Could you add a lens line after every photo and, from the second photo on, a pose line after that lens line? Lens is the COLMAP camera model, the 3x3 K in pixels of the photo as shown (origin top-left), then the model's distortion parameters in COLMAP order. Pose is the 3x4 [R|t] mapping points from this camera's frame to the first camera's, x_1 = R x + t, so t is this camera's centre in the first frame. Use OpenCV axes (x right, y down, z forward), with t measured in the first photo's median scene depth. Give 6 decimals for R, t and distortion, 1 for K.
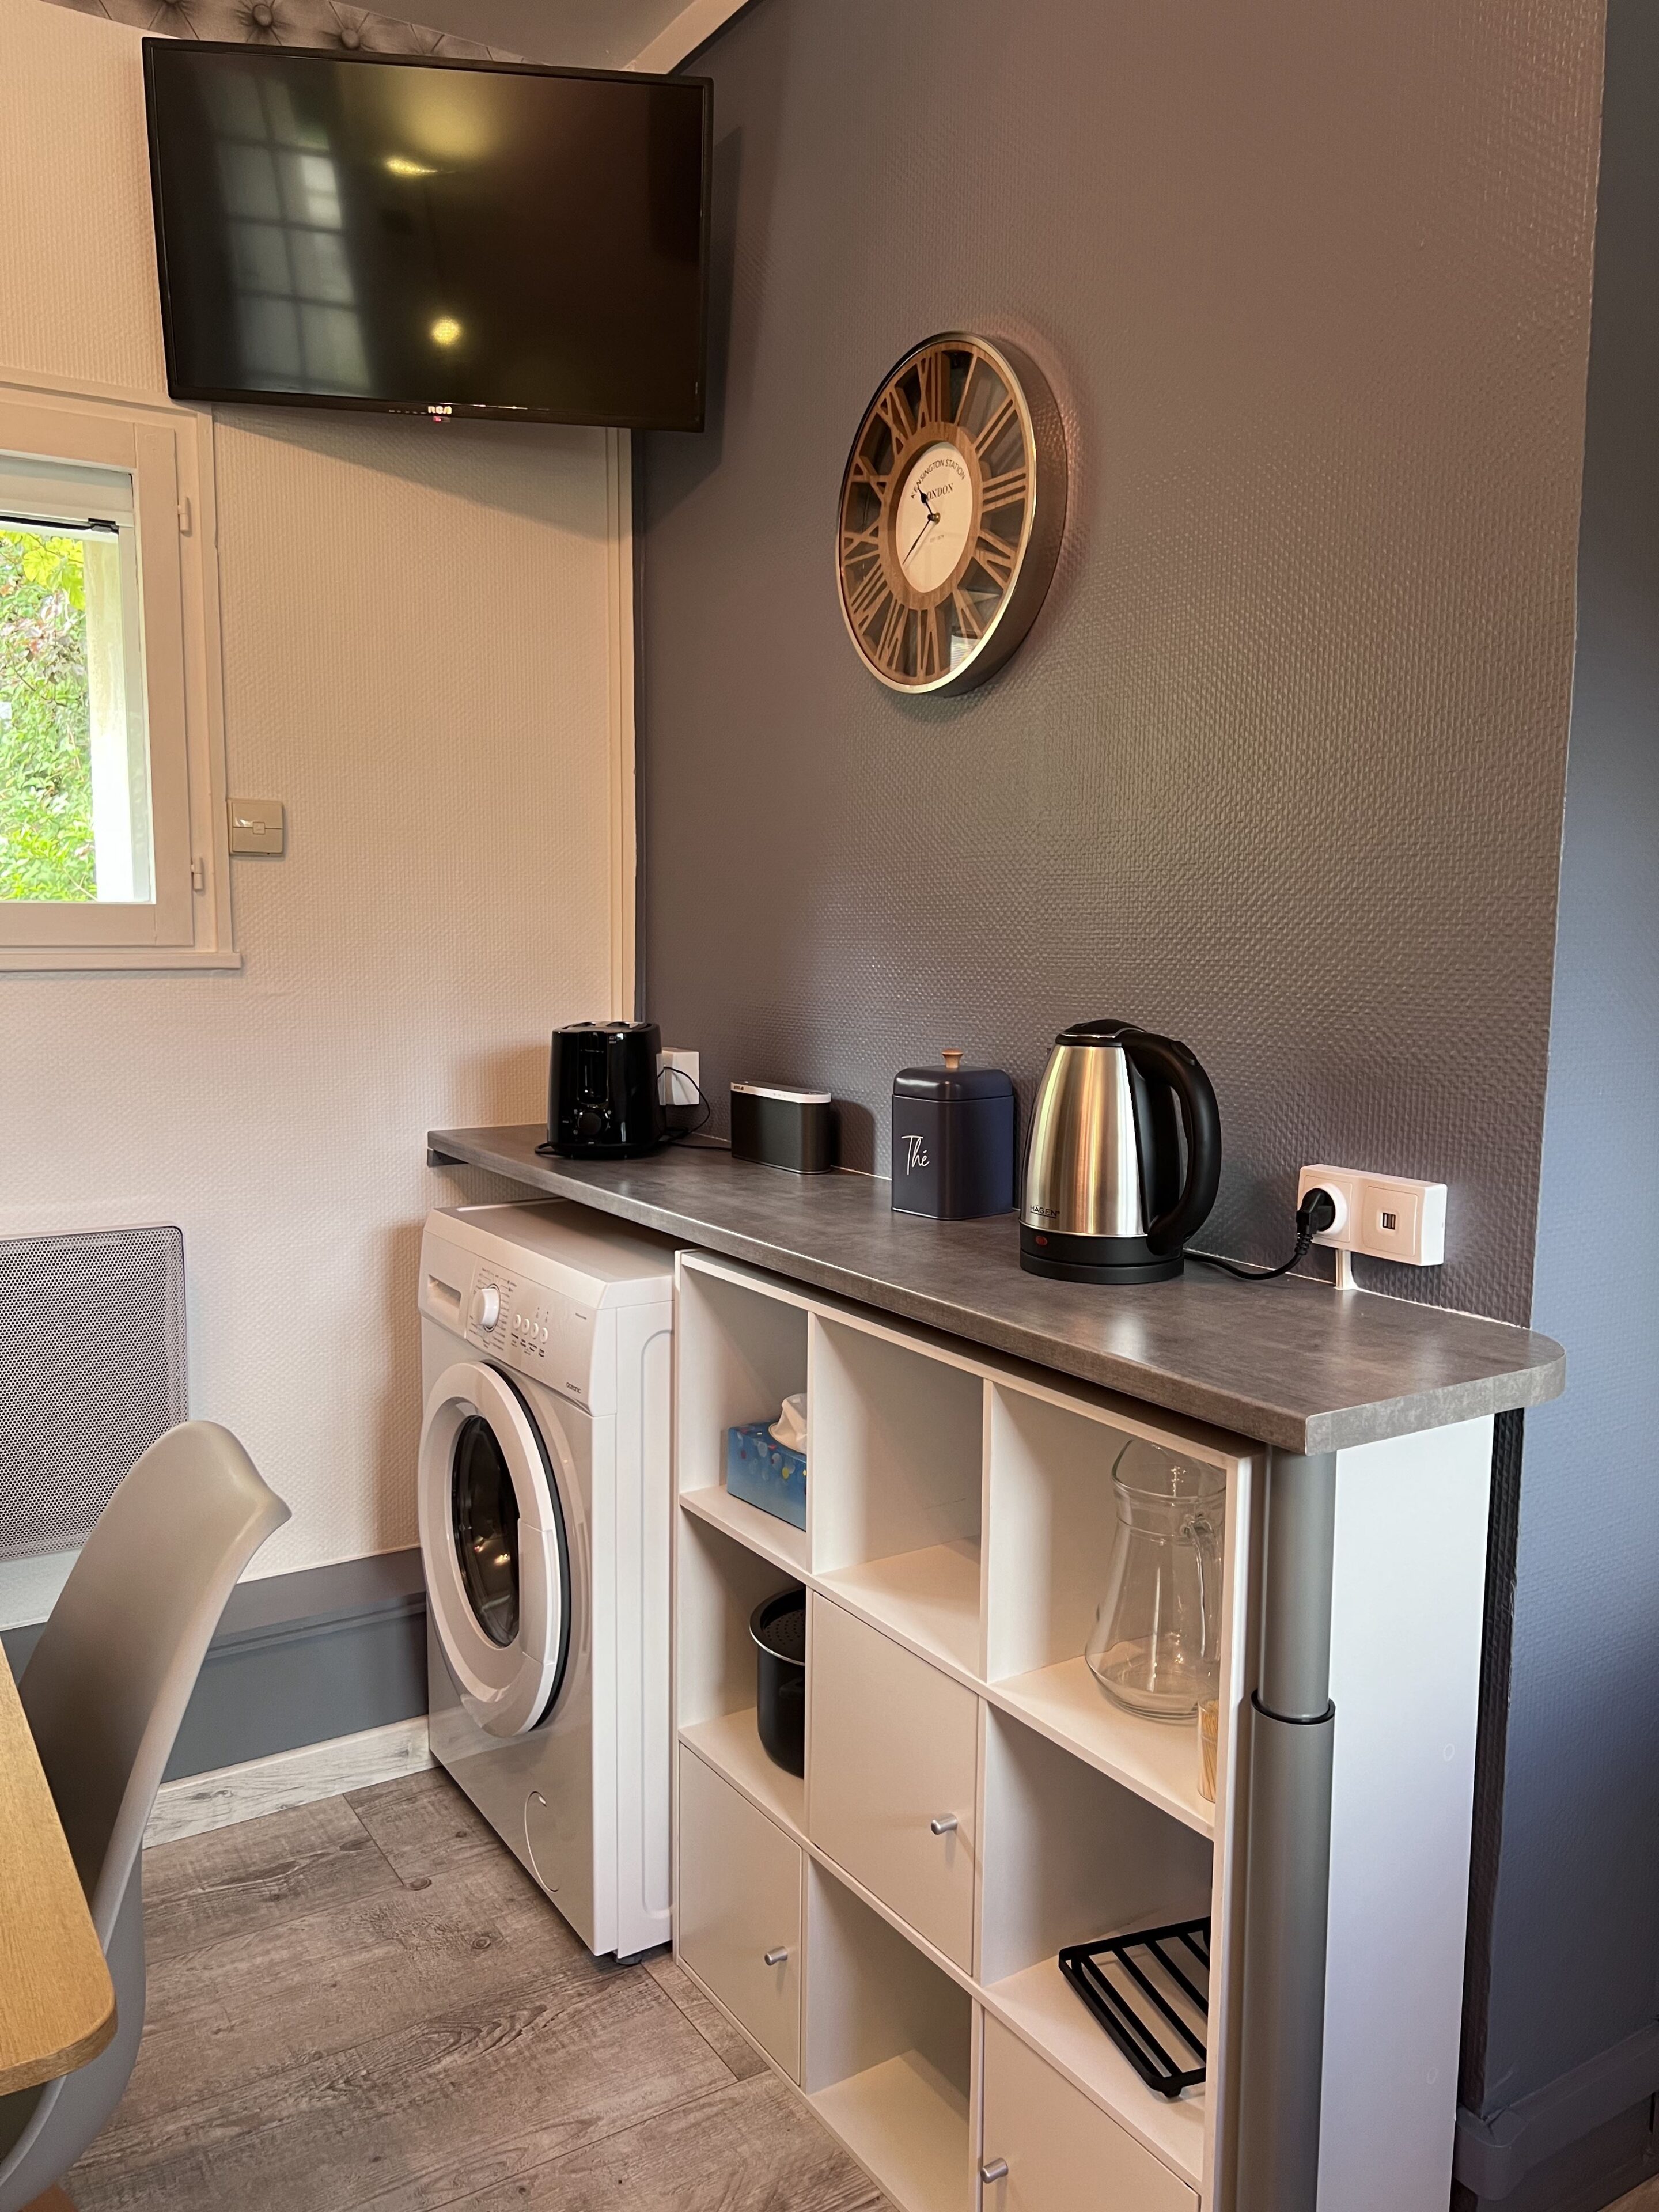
lens RADIAL K [[1662.9, 0, 828.3], [0, 1662.9, 1109.9], [0, 0, 1]] dist [0.052680, 0.000366]
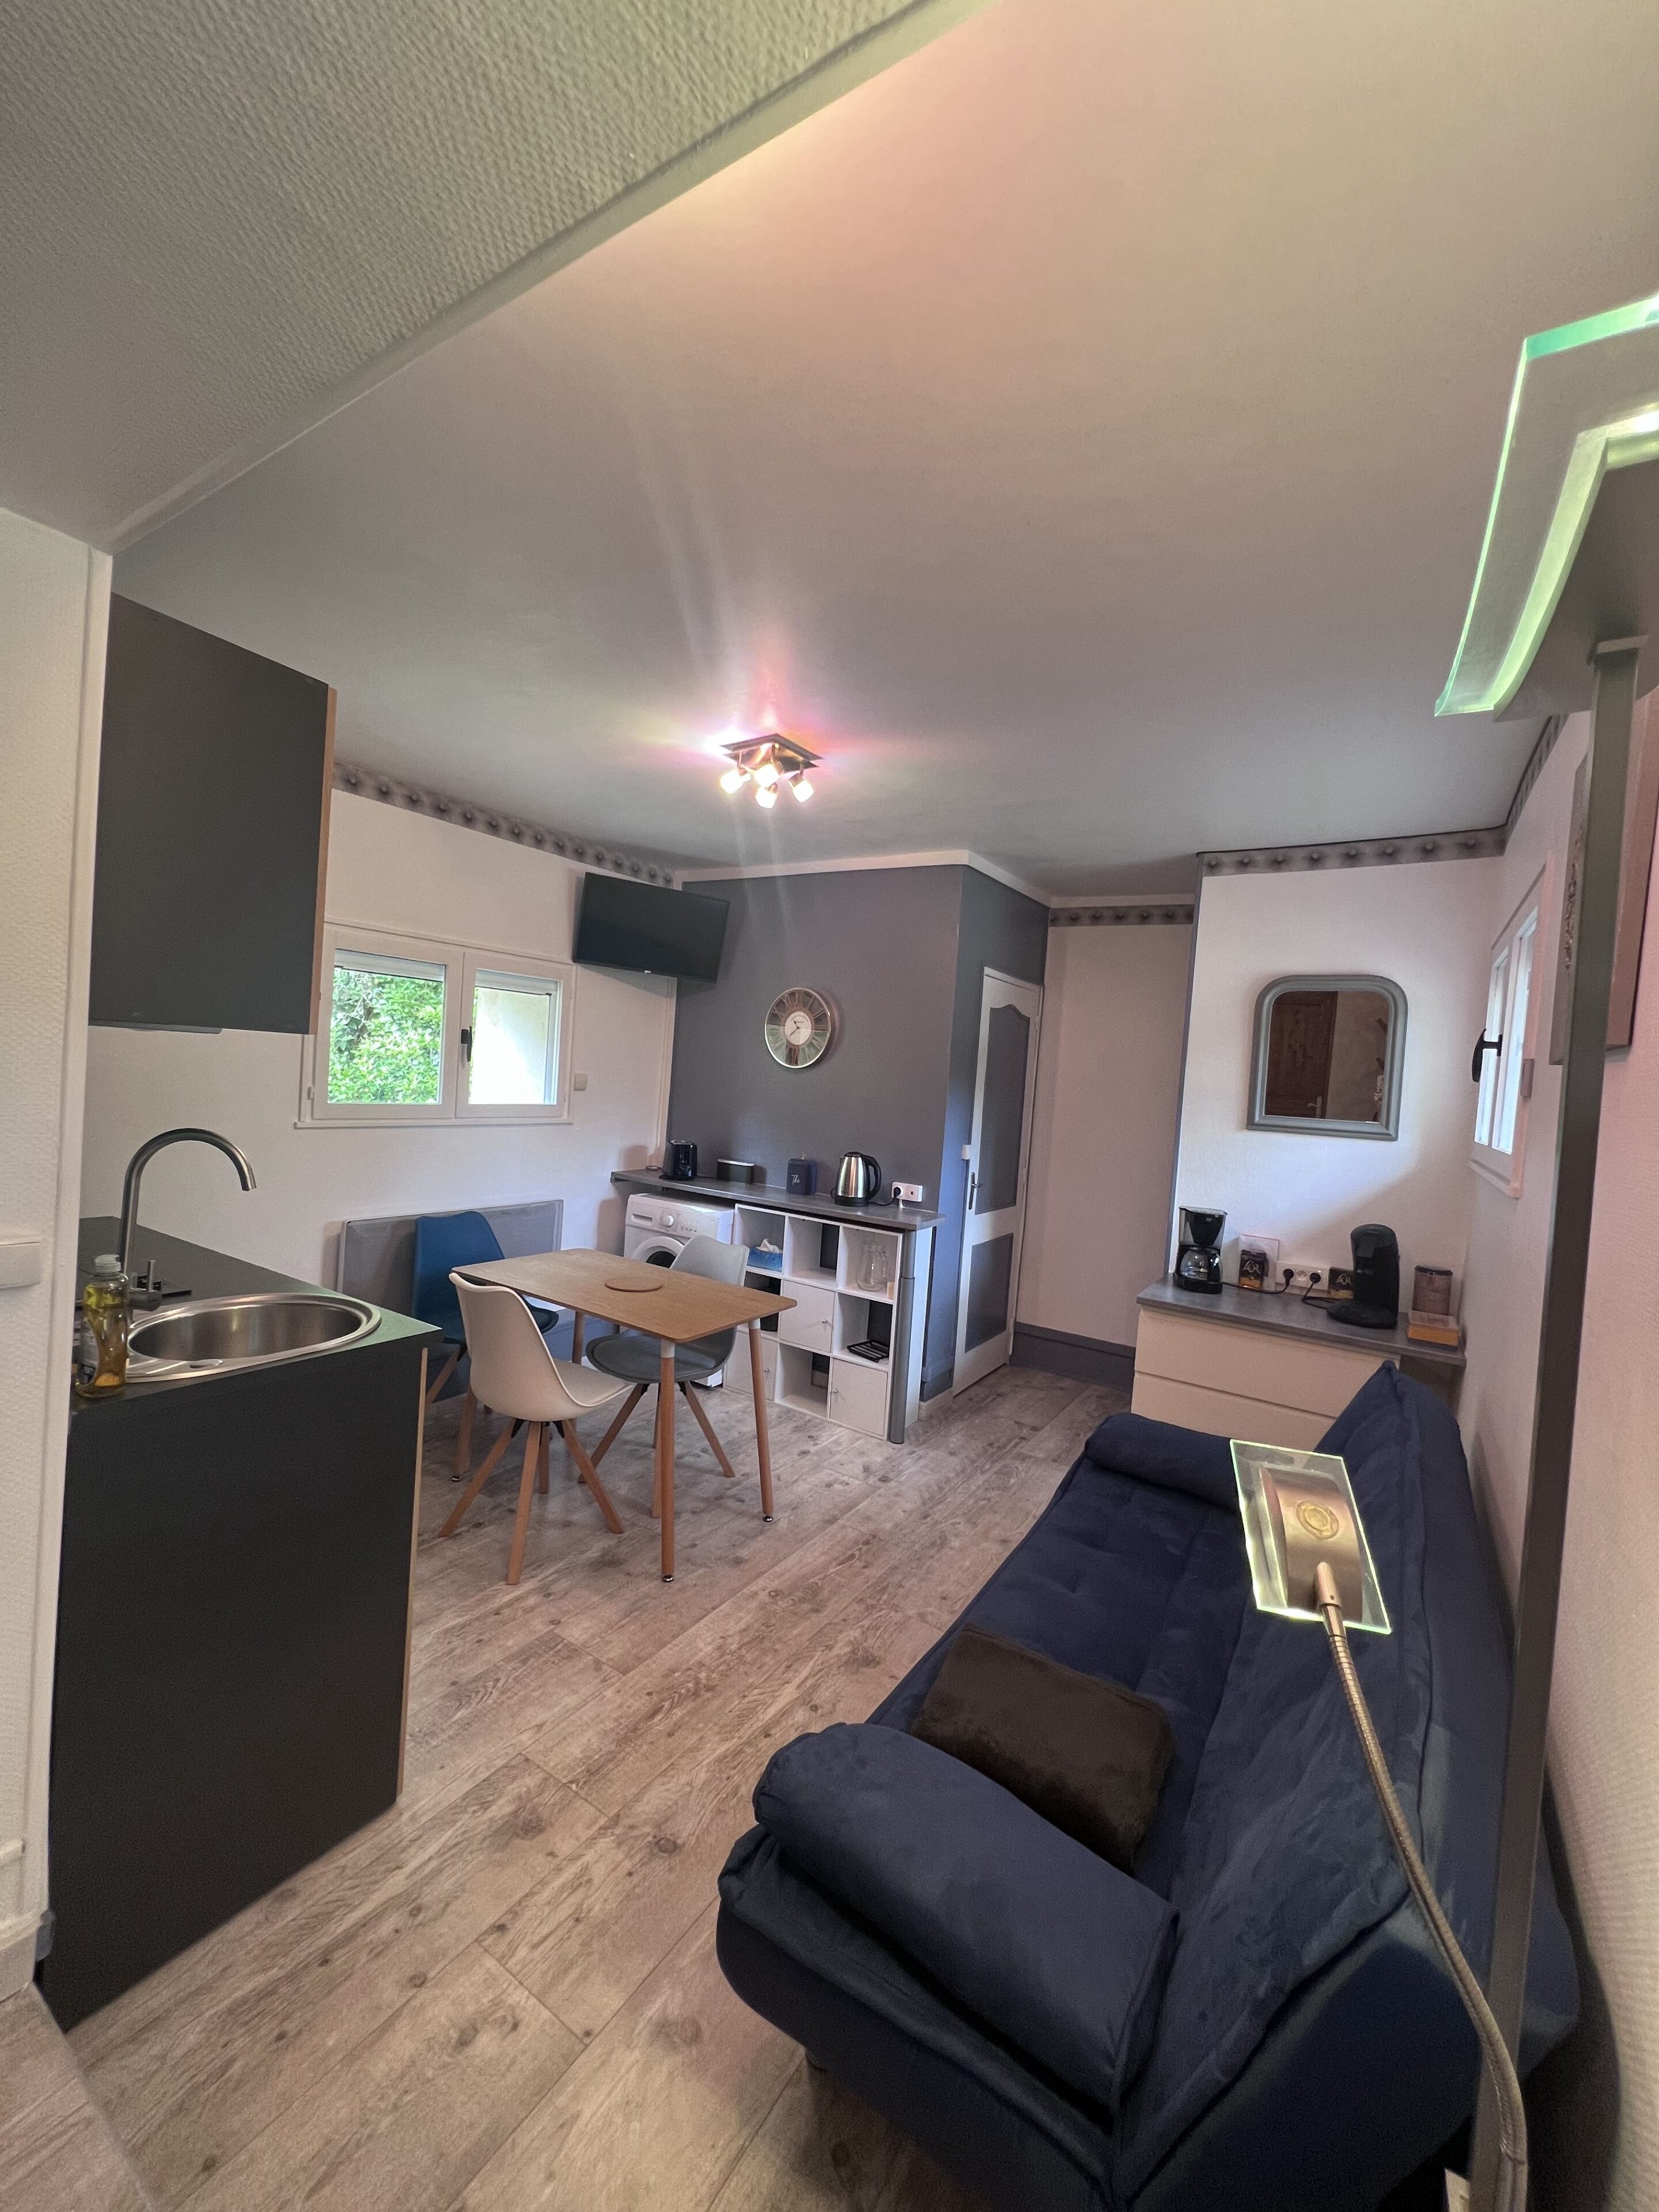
lens RADIAL K [[885.5, 0, 829.0], [0, 885.5, 1100.2], [0, 0, 1]] dist [0.001069, 0.000182]
pose [[0.909504, 0.039521, 0.413813, -0.958410], [-0.014809, 0.997919, -0.062758, -0.040441], [-0.415432, 0.050950, 0.908196, -1.281612]]
